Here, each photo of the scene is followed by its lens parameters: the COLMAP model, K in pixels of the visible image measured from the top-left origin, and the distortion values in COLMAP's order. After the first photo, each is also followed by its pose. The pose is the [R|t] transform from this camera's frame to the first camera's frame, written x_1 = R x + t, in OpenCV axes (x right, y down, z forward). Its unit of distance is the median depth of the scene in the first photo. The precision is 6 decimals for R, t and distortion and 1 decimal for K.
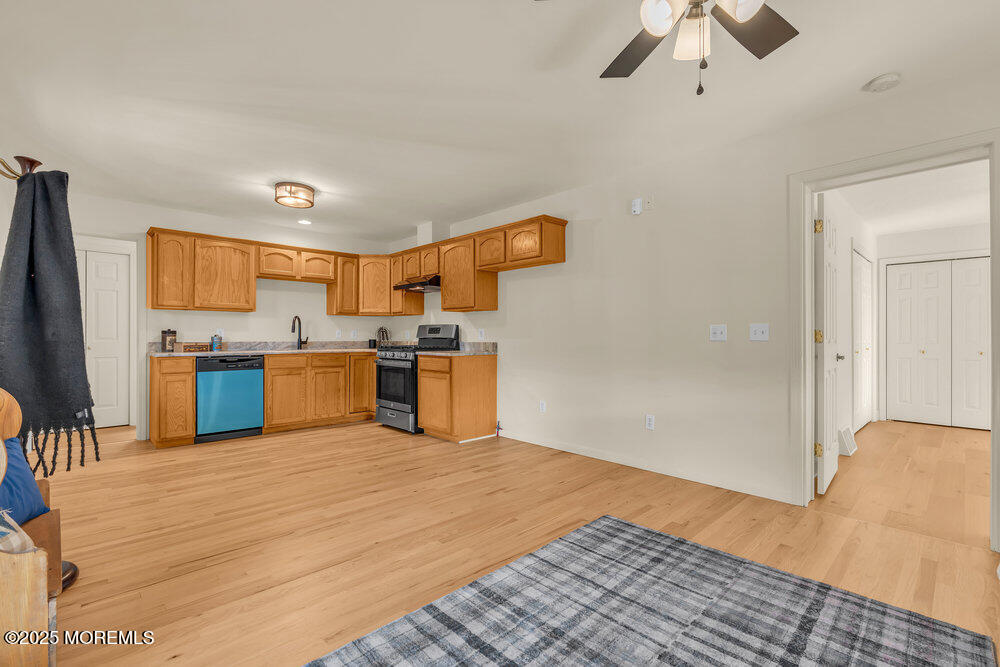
lens RADIAL K [[448.3, 0, 502.5], [0, 448.3, 335.7], [0, 0, 1]] dist [-0.000864, 0.000165]
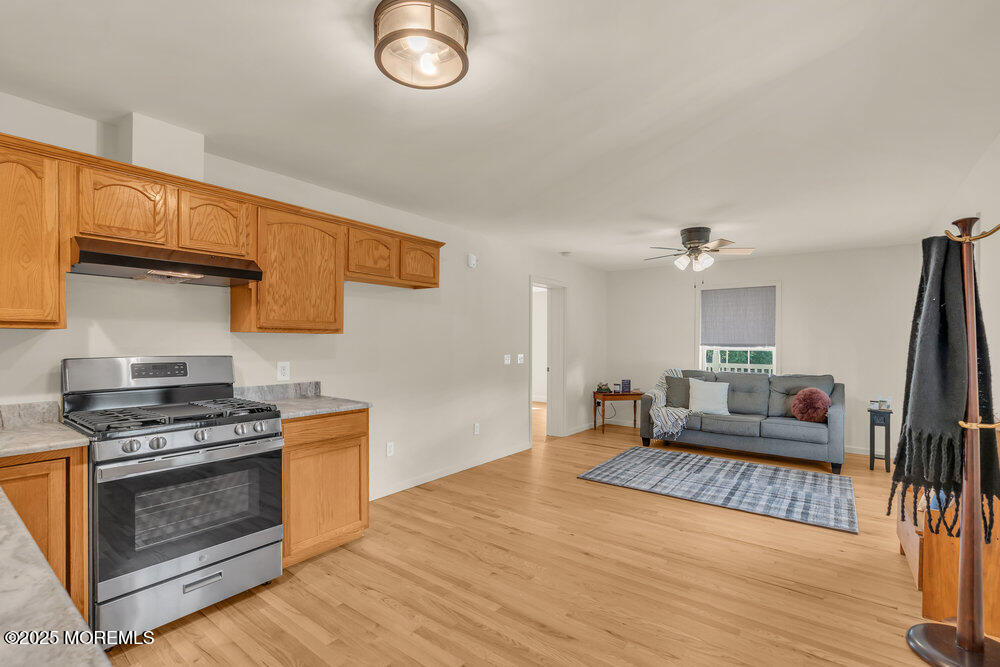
lens RADIAL K [[448.3, 0, 502.4], [0, 448.3, 341.8], [0, 0, 1]] dist [-0.000864, 0.000165]
pose [[-0.158208, 0.000843, 0.987406, -1.502402], [-0.009744, 0.999950, -0.002415, -0.096053], [-0.987358, -0.010003, -0.158191, 1.721474]]
